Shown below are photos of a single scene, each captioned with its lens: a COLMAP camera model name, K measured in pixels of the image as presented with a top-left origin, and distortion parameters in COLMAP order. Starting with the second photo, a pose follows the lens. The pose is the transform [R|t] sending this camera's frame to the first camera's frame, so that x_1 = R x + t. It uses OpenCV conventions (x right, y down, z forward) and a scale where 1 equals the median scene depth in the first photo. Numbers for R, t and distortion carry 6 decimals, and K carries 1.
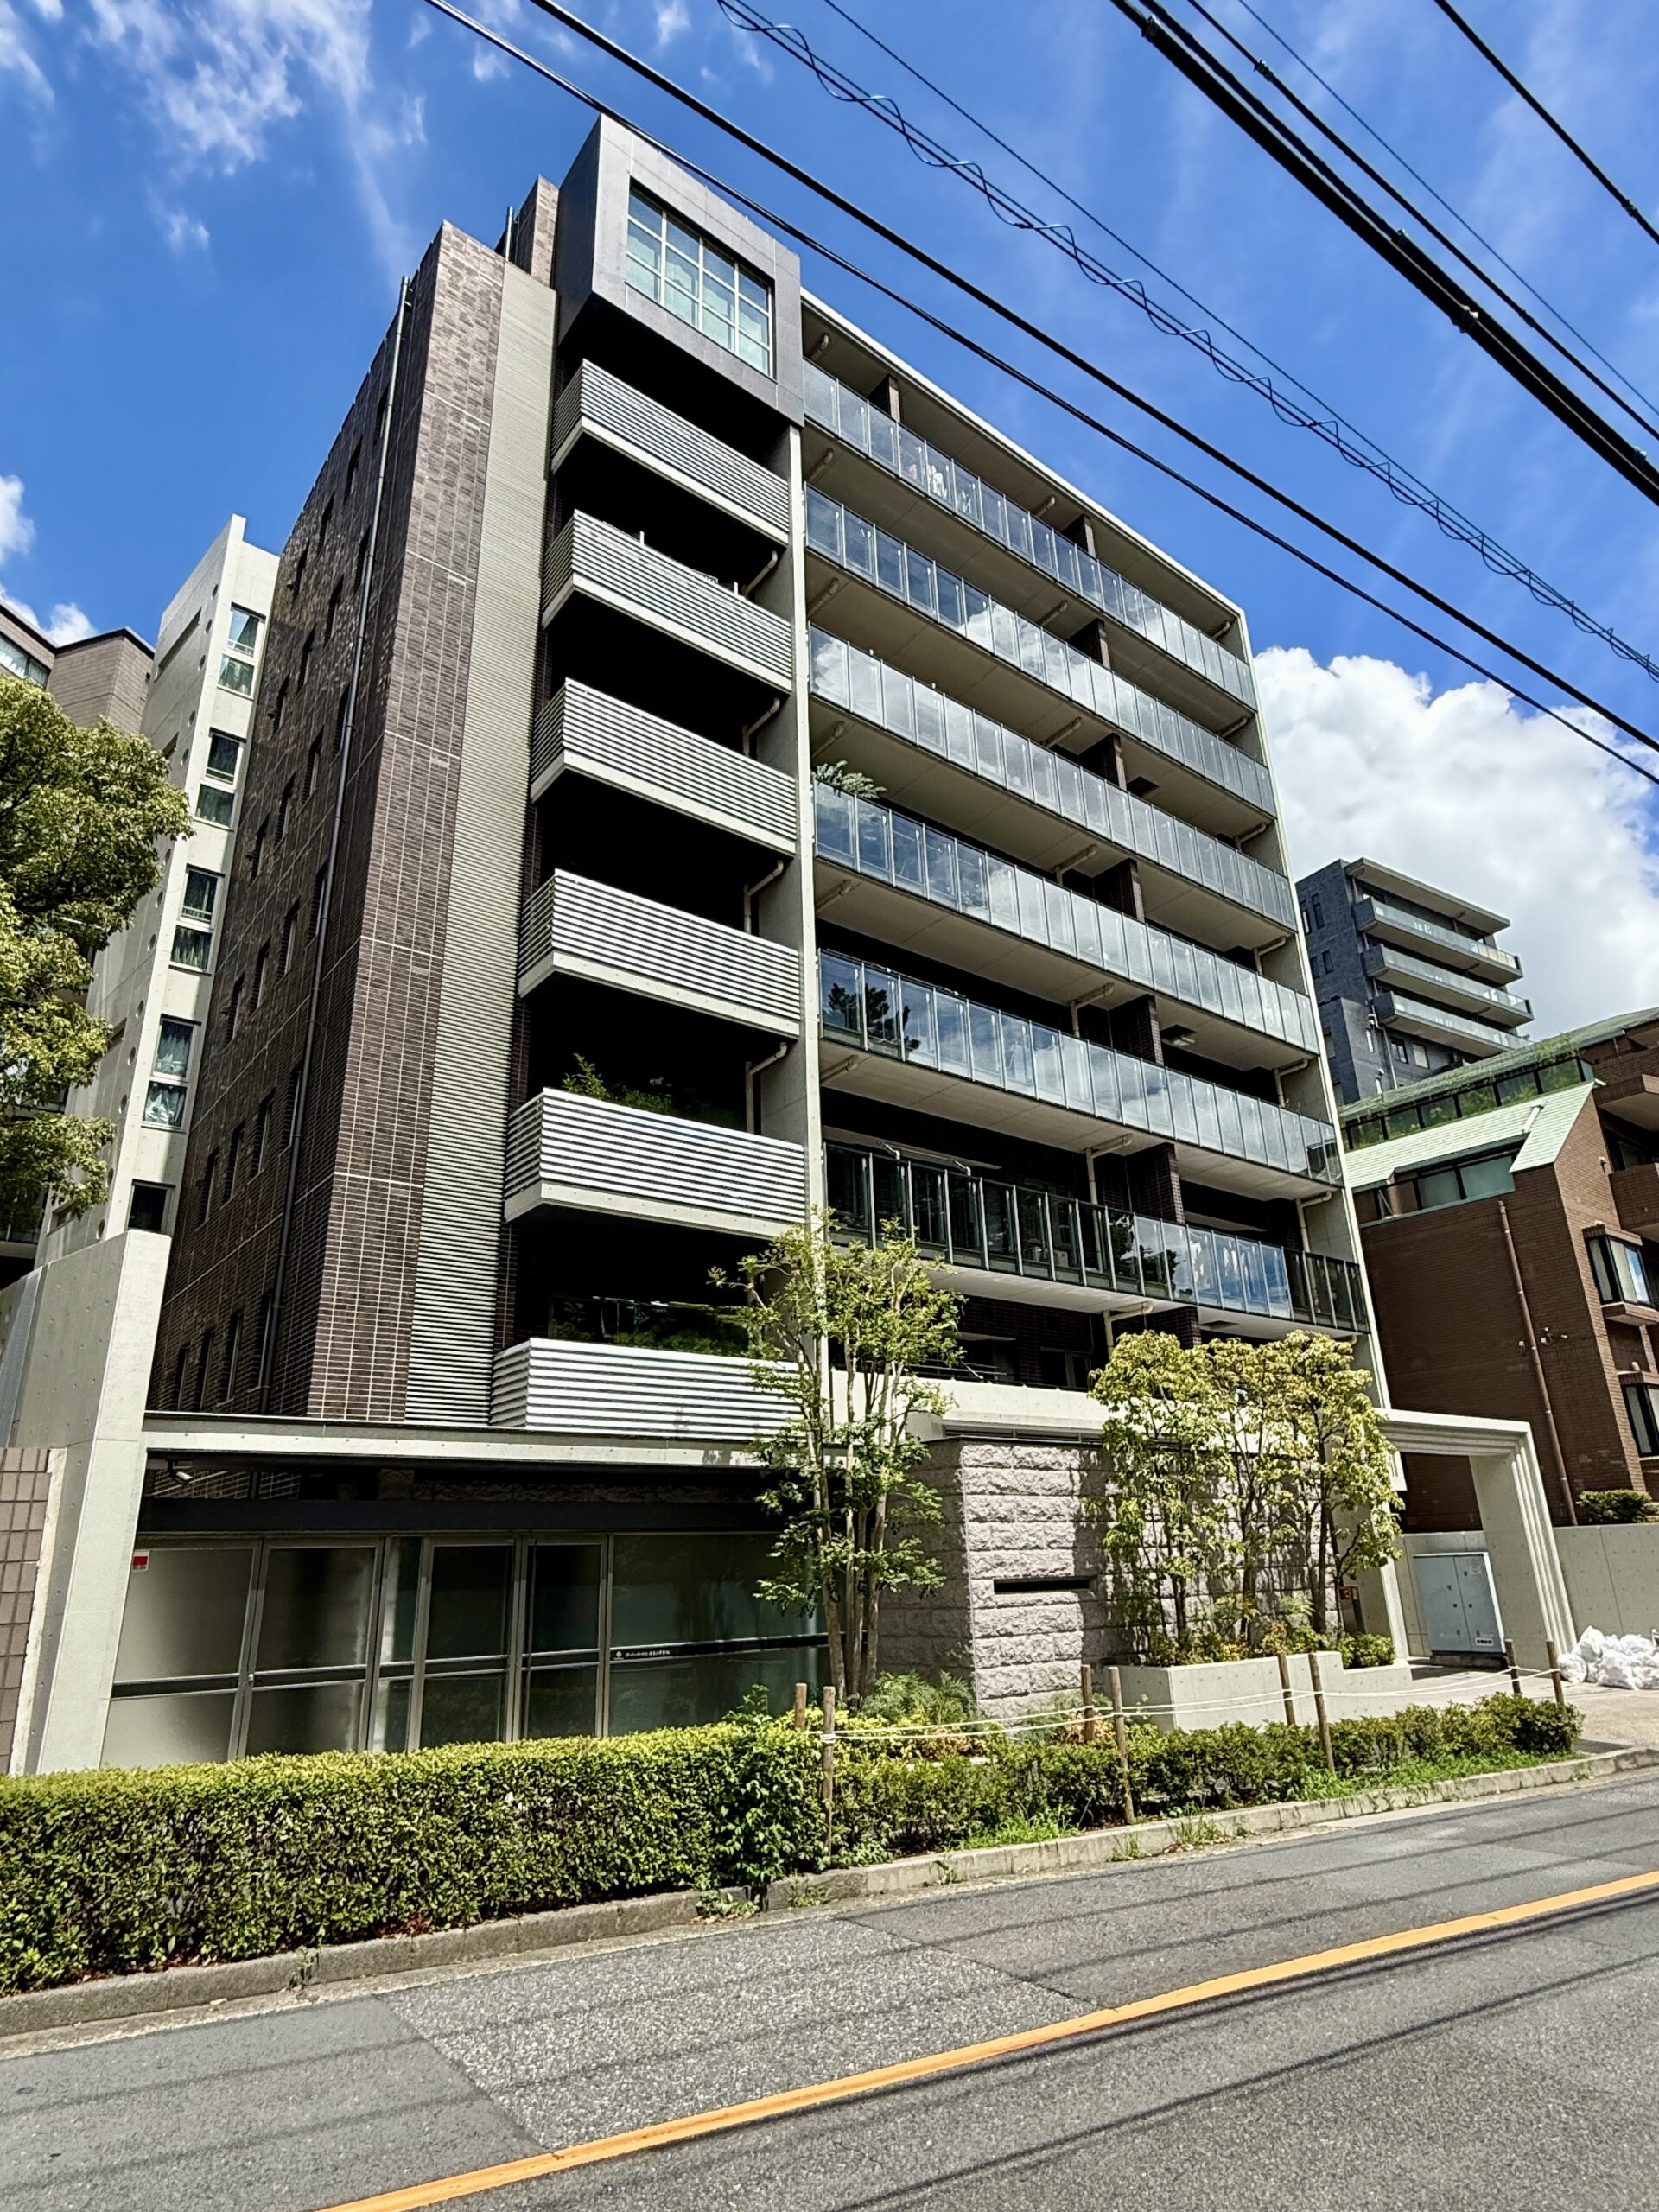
lens RADIAL K [[1263.7, 0, 834.8], [0, 1263.7, 1099.3], [0, 0, 1]] dist [-0.006321, 0.001008]
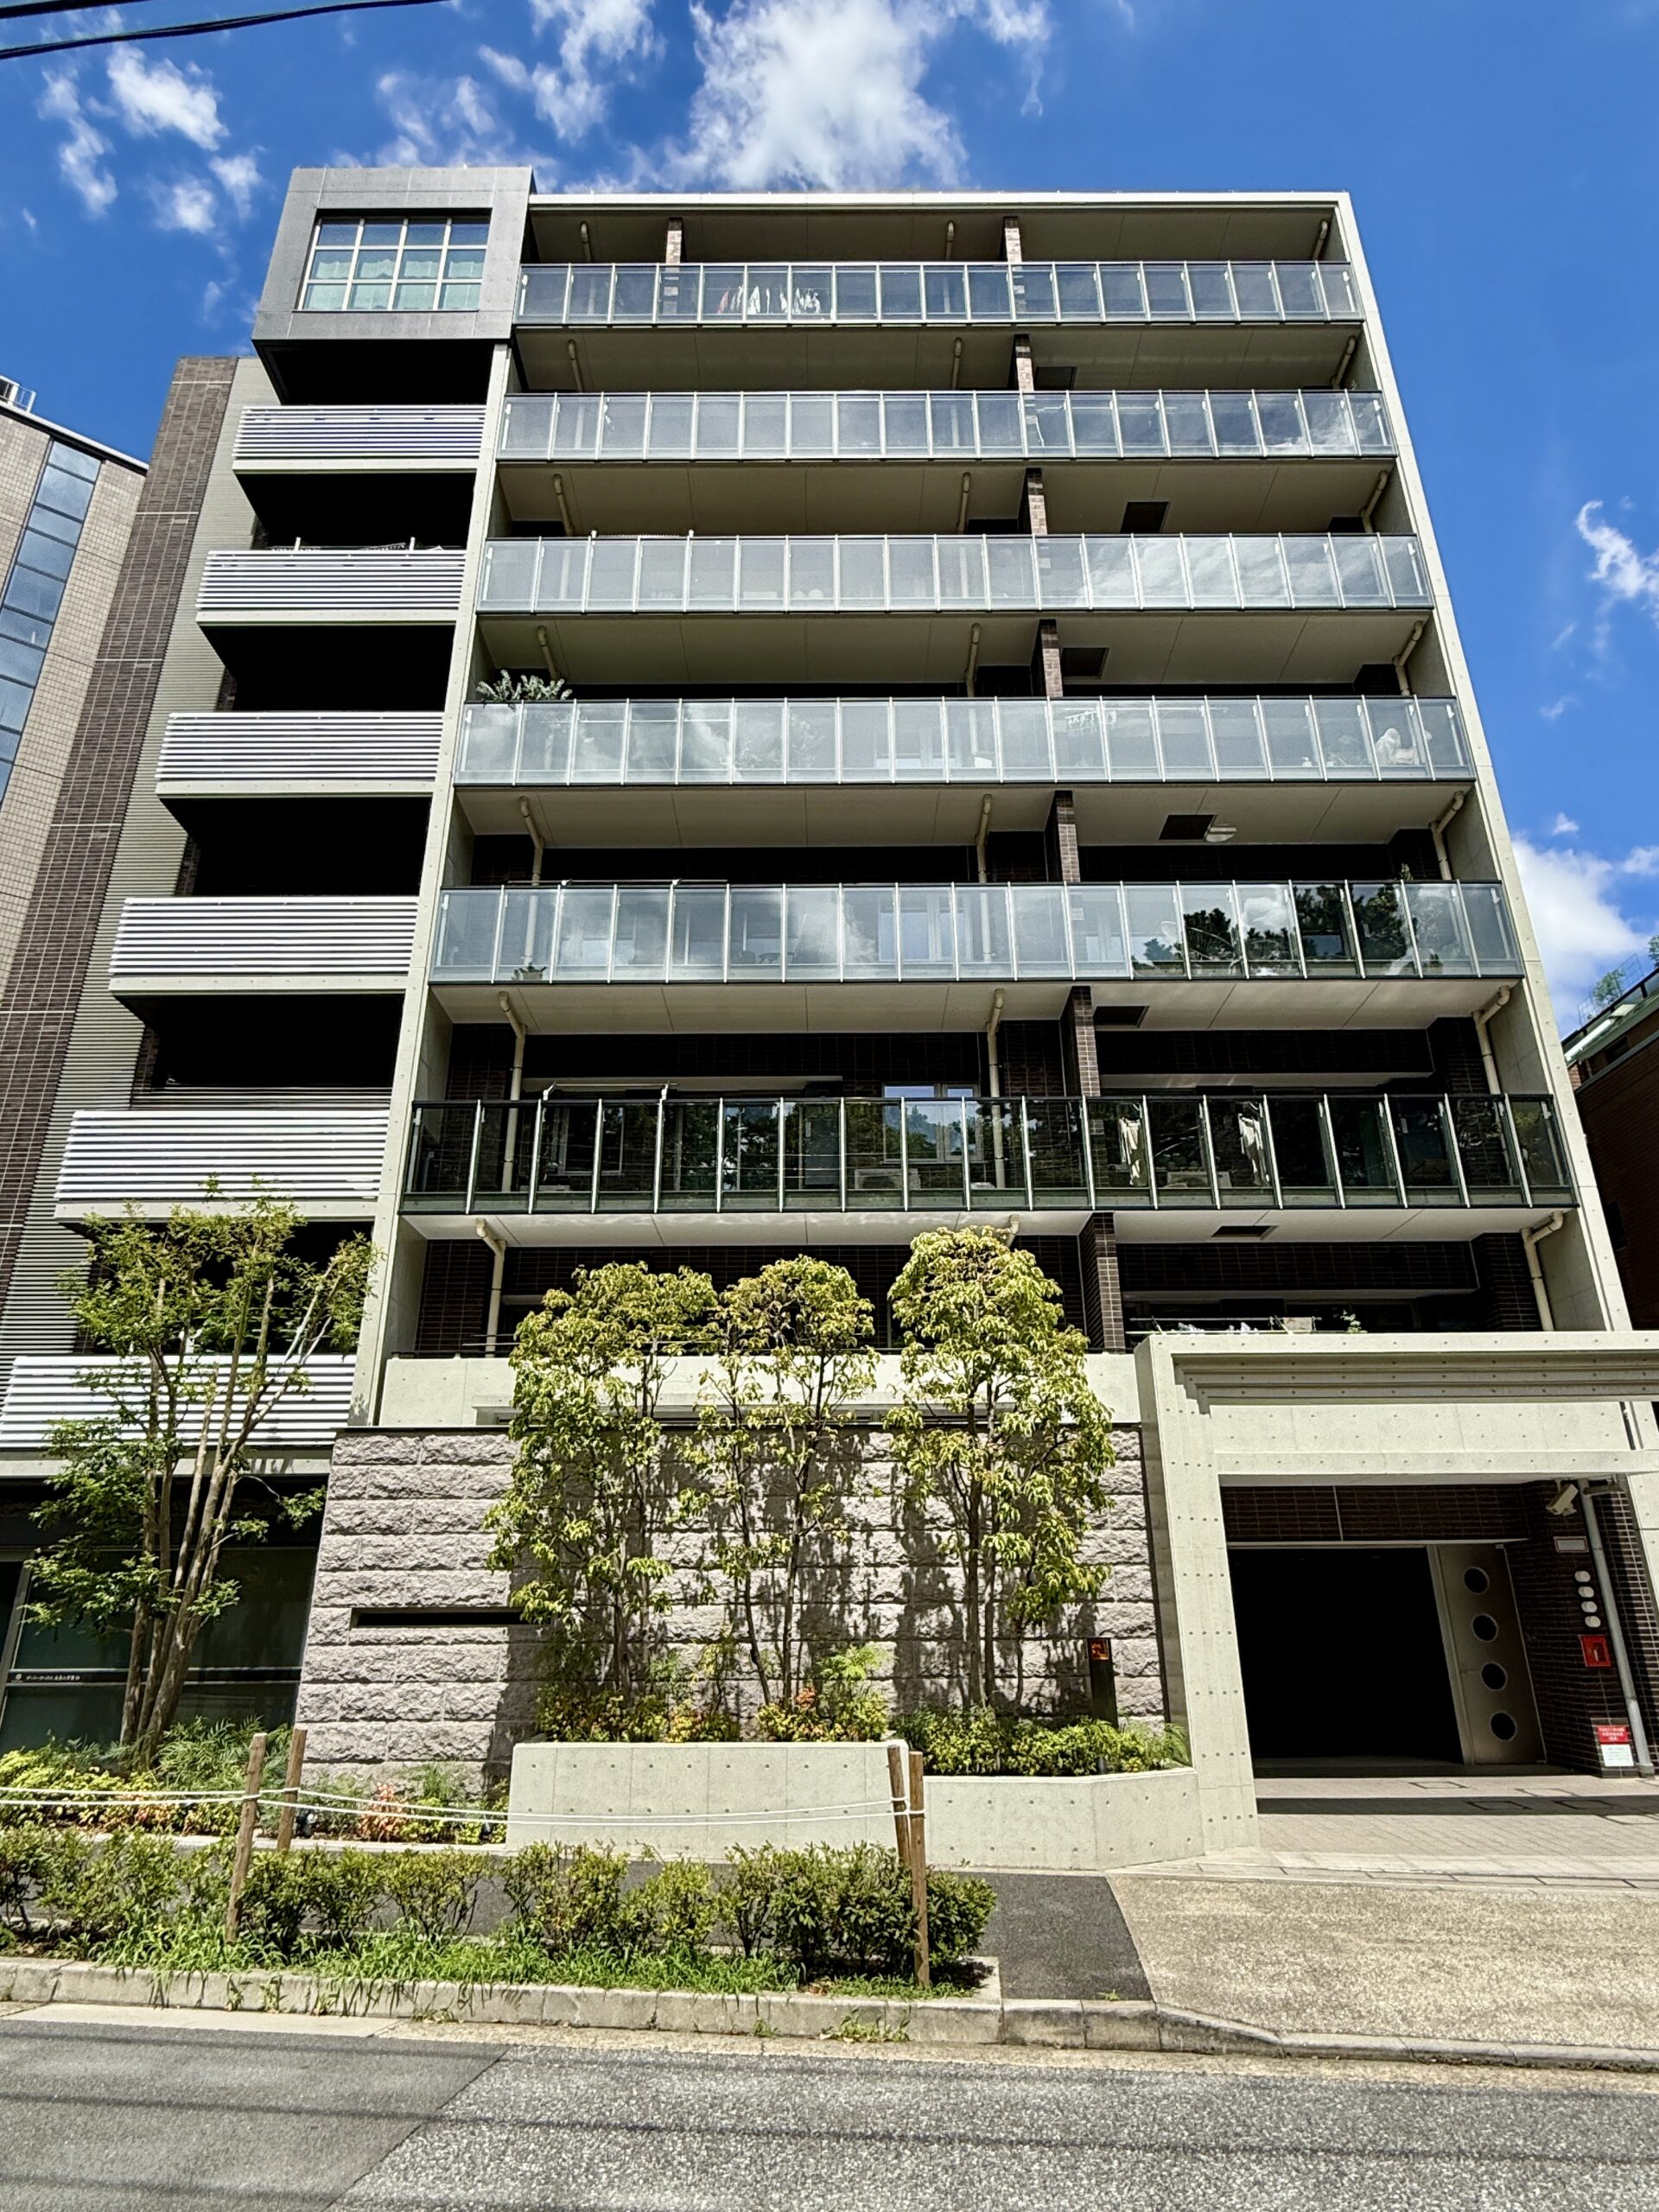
lens RADIAL K [[1263.7, 0, 843.2], [0, 1263.7, 1105.2], [0, 0, 1]] dist [-0.006321, 0.001008]
pose [[0.780963, -0.213136, -0.587085, 0.857014], [0.204325, 0.975435, -0.082322, 0.197845], [0.590210, -0.055665, 0.805328, 0.552505]]
